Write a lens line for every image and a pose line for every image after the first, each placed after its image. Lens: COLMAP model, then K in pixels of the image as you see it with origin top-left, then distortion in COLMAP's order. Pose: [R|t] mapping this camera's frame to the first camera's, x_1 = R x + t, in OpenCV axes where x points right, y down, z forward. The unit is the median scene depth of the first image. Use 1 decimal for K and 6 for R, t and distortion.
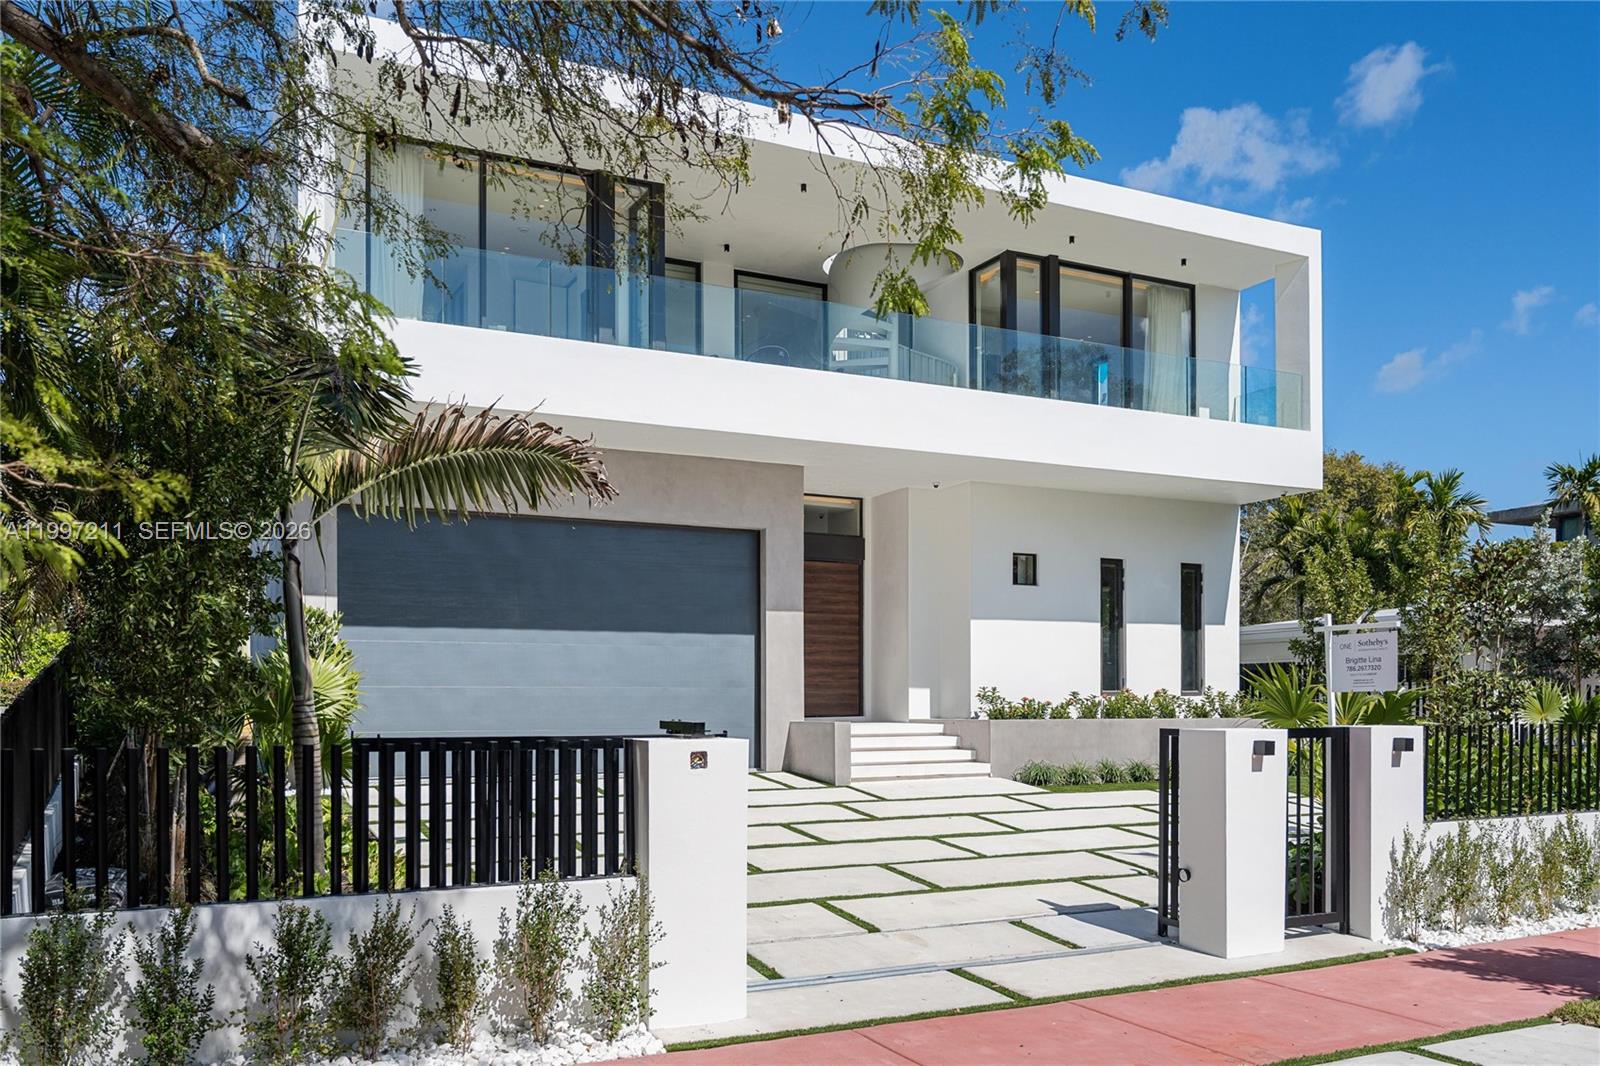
lens RADIAL K [[1307.1, 0, 800.3], [0, 1307.1, 533.7], [0, 0, 1]] dist [-0.000808, 0.005011]
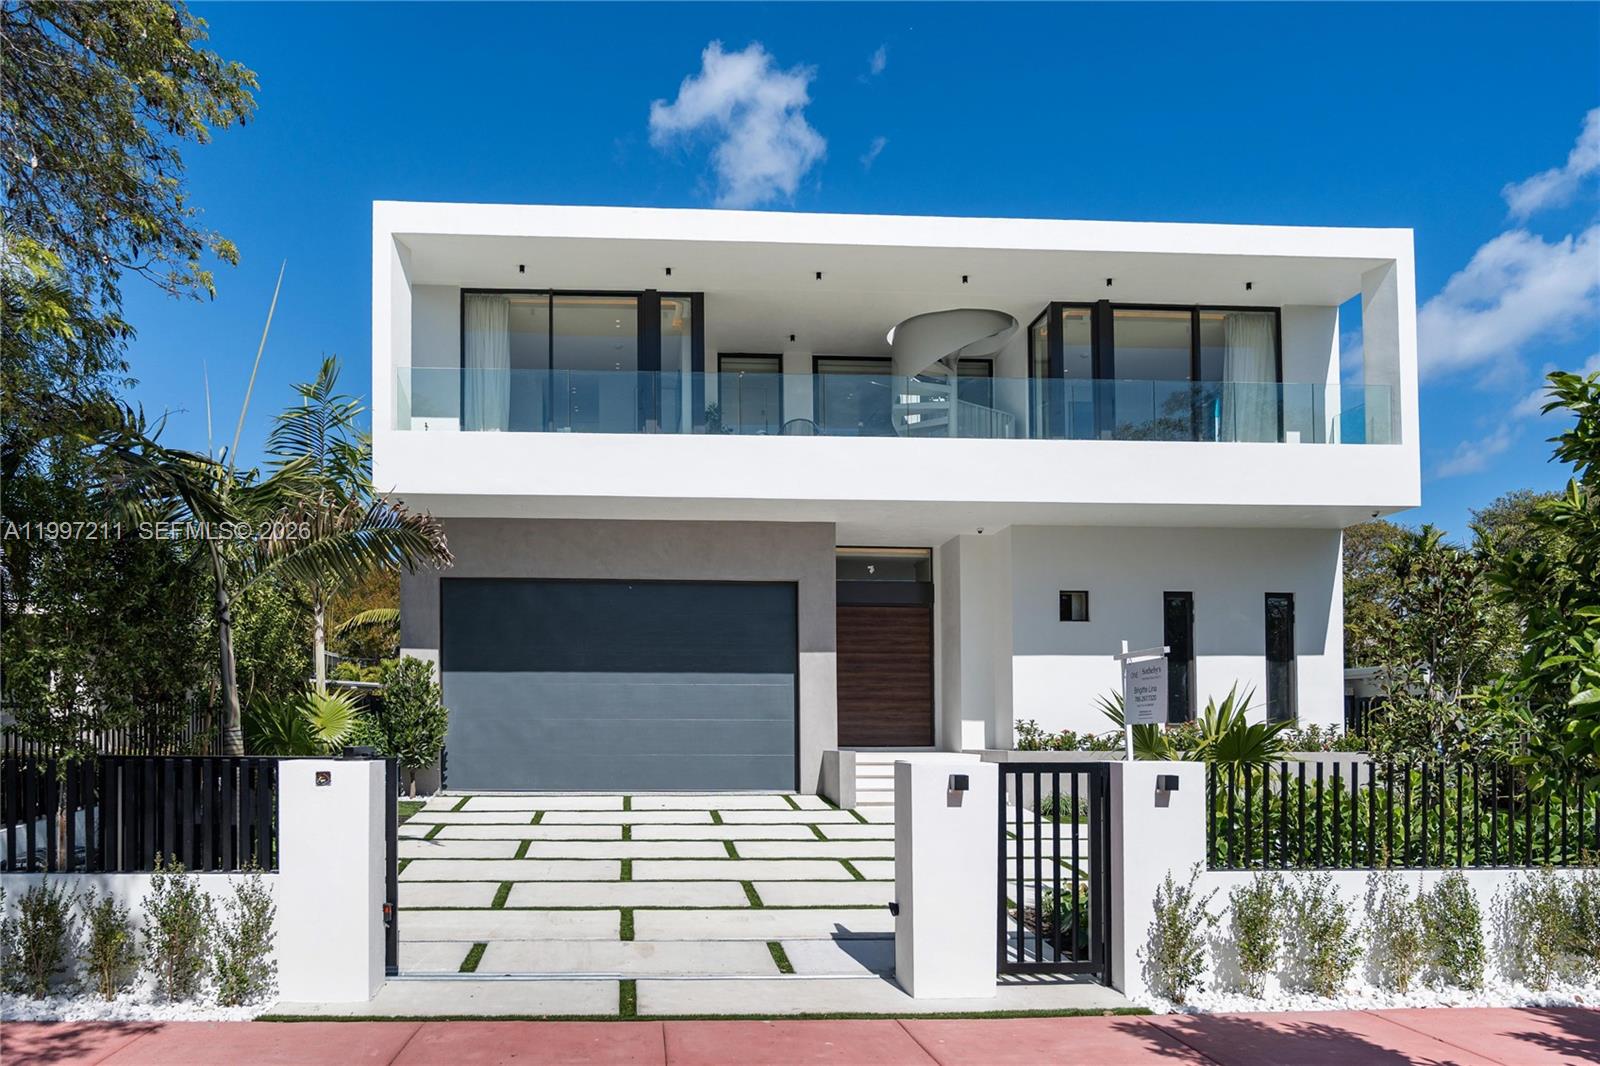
lens RADIAL K [[1084.4, 0, 799.1], [0, 1084.4, 584.0], [0, 0, 1]] dist [-0.012742, -0.001472]
pose [[0.909005, -0.050669, -0.413694, 0.328355], [0.047077, 0.998713, -0.018878, 0.015728], [0.414118, -0.002315, 0.910220, 0.128215]]
